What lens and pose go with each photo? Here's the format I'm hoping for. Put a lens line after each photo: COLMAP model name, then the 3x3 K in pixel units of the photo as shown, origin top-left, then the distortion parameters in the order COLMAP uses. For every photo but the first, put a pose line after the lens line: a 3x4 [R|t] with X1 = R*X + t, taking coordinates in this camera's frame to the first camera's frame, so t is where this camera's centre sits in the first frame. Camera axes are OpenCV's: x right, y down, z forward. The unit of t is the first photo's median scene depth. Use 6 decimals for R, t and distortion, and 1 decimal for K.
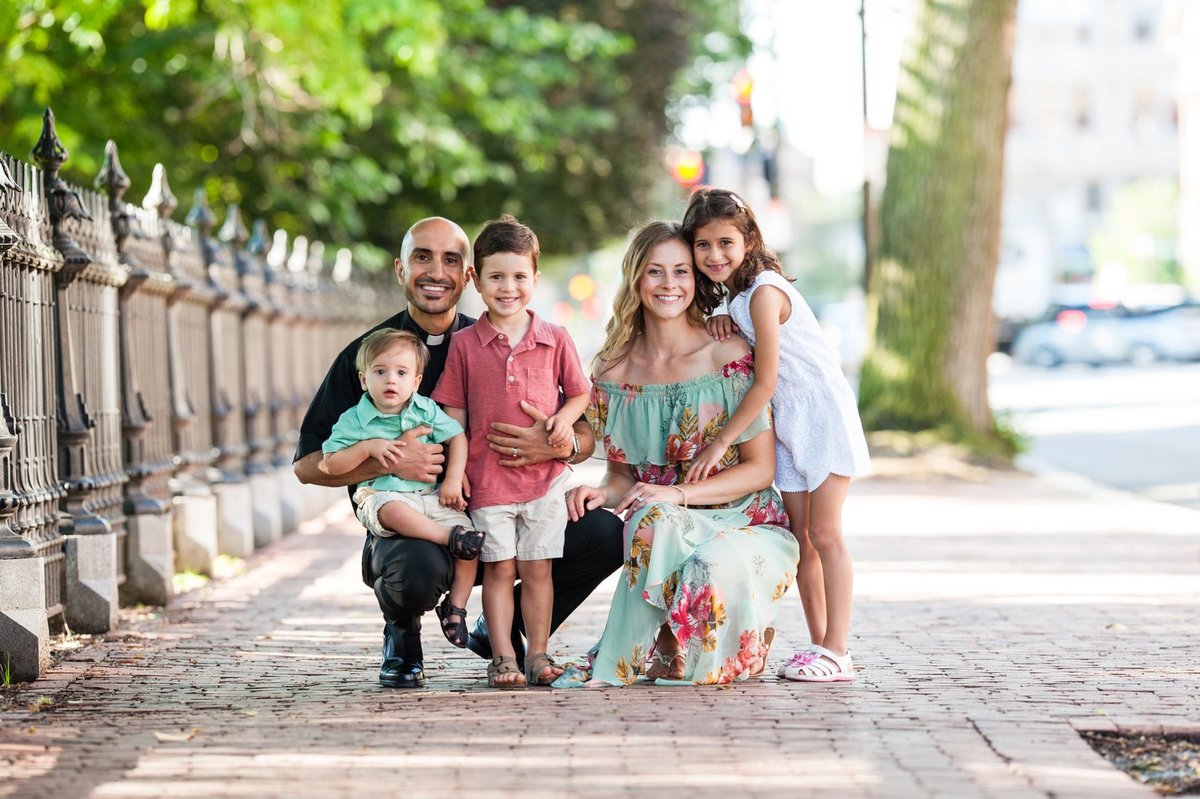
lens RADIAL K [[8792.3, 0, 600.0], [0, 8792.3, 399.5], [0, 0, 1]] dist [0.428736, -11.477484]
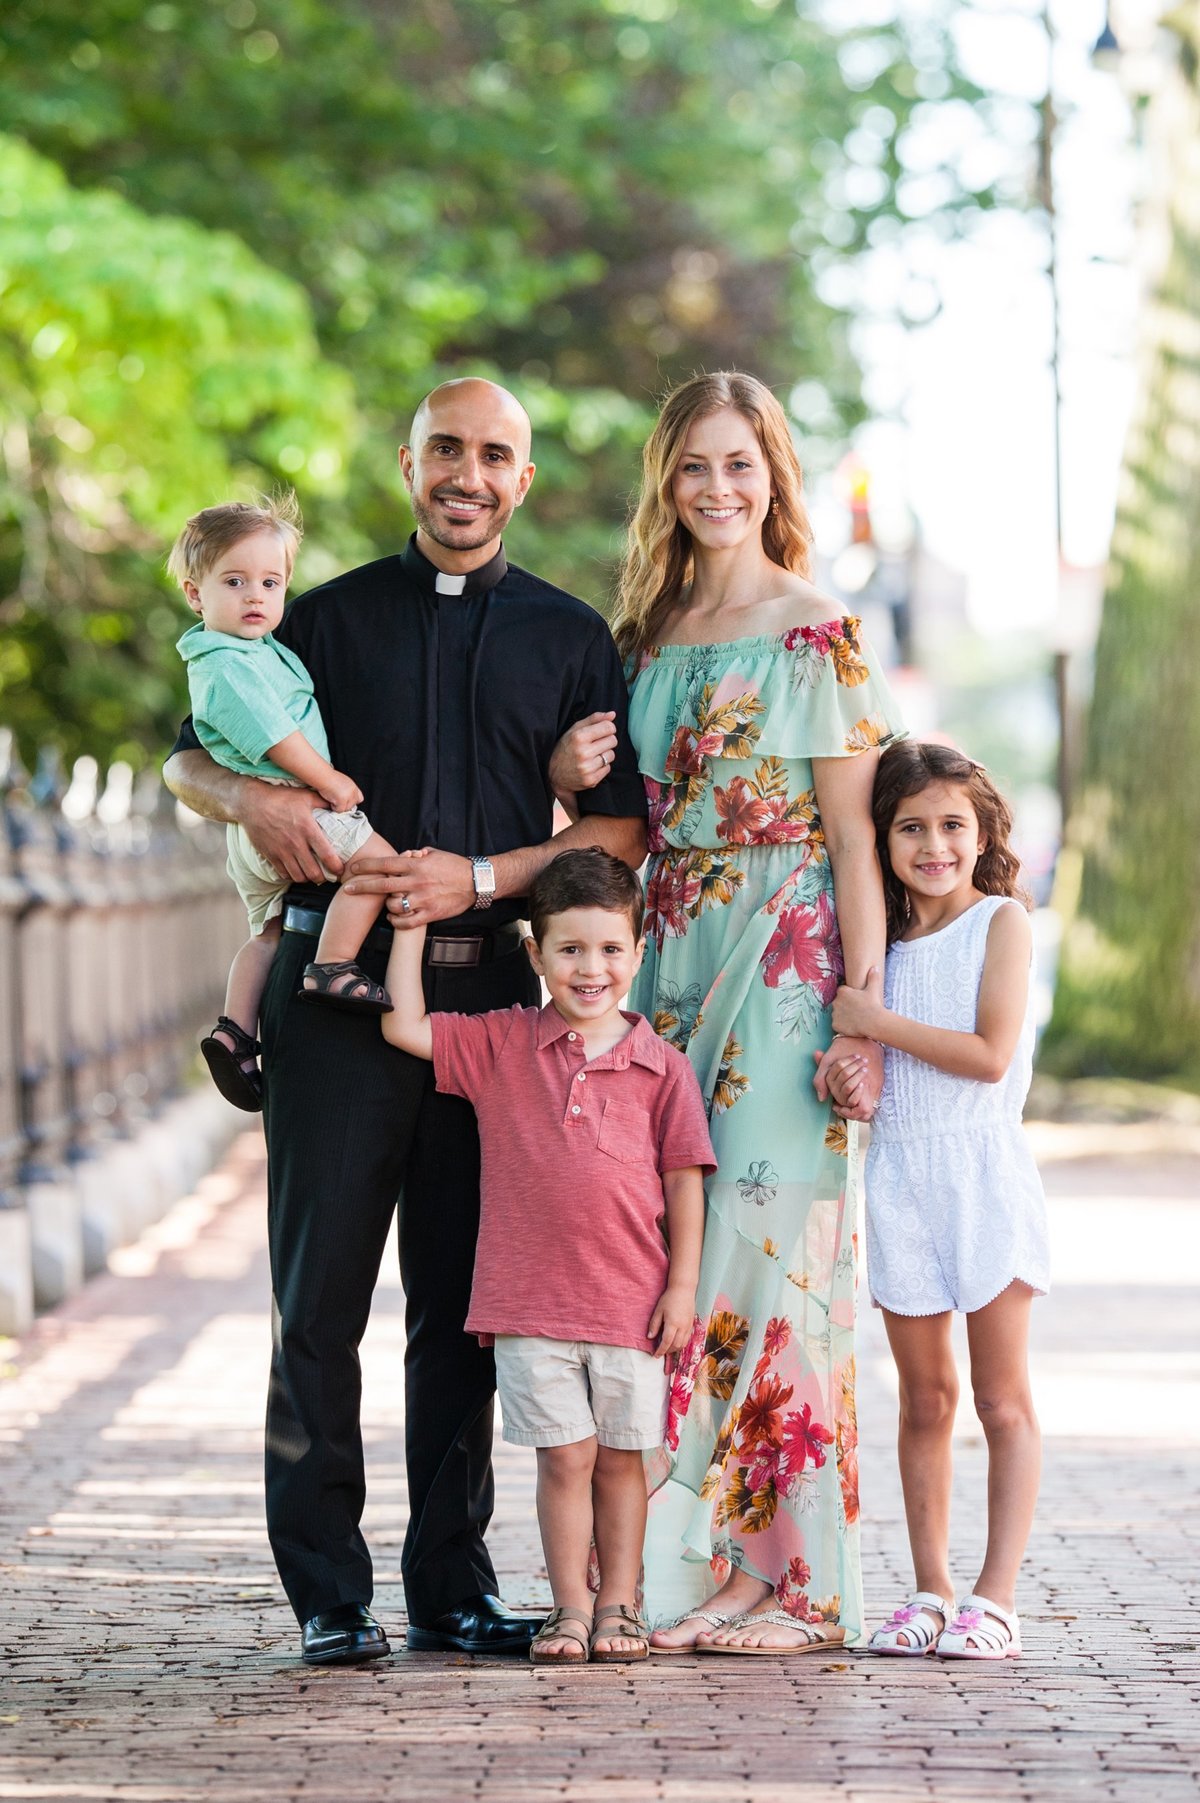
lens RADIAL K [[12398.5, 0, 600.0], [0, 12398.5, 901.5], [0, 0, 1]] dist [0.391430, -13.543045]
pose [[0.999990, 0.004226, -0.001130, -0.000440], [-0.004197, 0.999708, 0.023805, -0.035125], [0.001230, -0.023800, 0.999716, 0.185540]]
